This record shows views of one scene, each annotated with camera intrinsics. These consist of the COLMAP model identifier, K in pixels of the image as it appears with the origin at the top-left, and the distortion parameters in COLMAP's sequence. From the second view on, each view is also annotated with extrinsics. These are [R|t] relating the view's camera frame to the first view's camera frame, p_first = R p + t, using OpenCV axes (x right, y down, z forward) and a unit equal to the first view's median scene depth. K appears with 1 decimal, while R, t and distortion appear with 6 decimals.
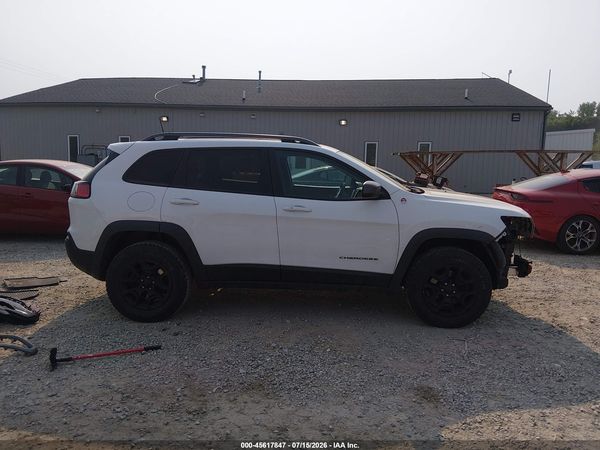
lens RADIAL K [[440.2, 0, 304.4], [0, 440.2, 225.3], [0, 0, 1]] dist [0.102274, -0.155325]
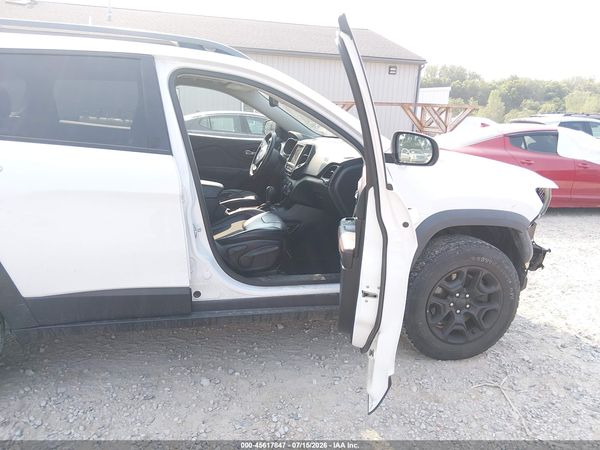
lens RADIAL K [[440.2, 0, 304.4], [0, 440.2, 225.3], [0, 0, 1]] dist [0.102274, -0.155325]
pose [[0.956781, -0.039062, 0.288173, -0.061294], [0.008183, 0.994162, 0.107589, -0.032388], [-0.290693, -0.100581, 0.951515, 0.382736]]
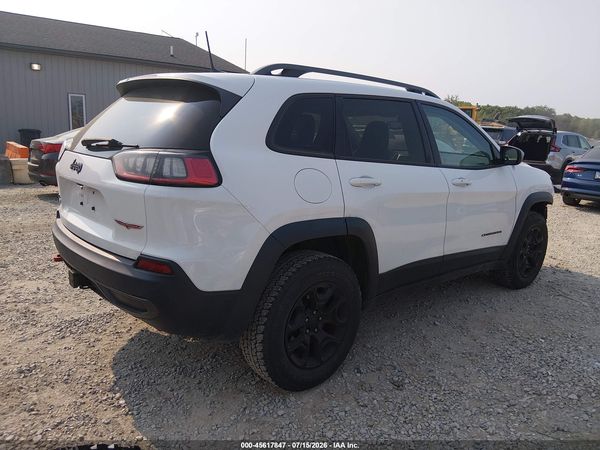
lens RADIAL K [[440.2, 0, 304.4], [0, 440.2, 225.3], [0, 0, 1]] dist [0.102274, -0.155325]
pose [[0.733021, -0.123126, 0.668970, -0.636802], [0.066773, 0.991756, 0.109369, -0.054448], [-0.676921, -0.035501, 0.735199, 0.493754]]
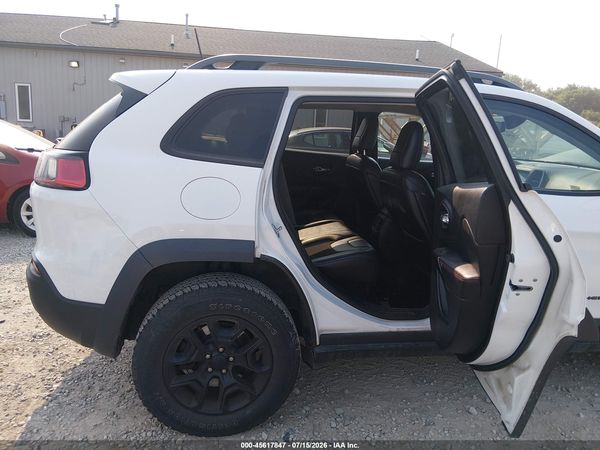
lens RADIAL K [[440.2, 0, 304.4], [0, 440.2, 225.3], [0, 0, 1]] dist [0.102274, -0.155325]
pose [[0.981544, -0.014359, 0.190698, -0.299957], [-0.001491, 0.996572, 0.082713, -0.053075], [-0.191232, -0.081471, 0.978158, 0.433350]]
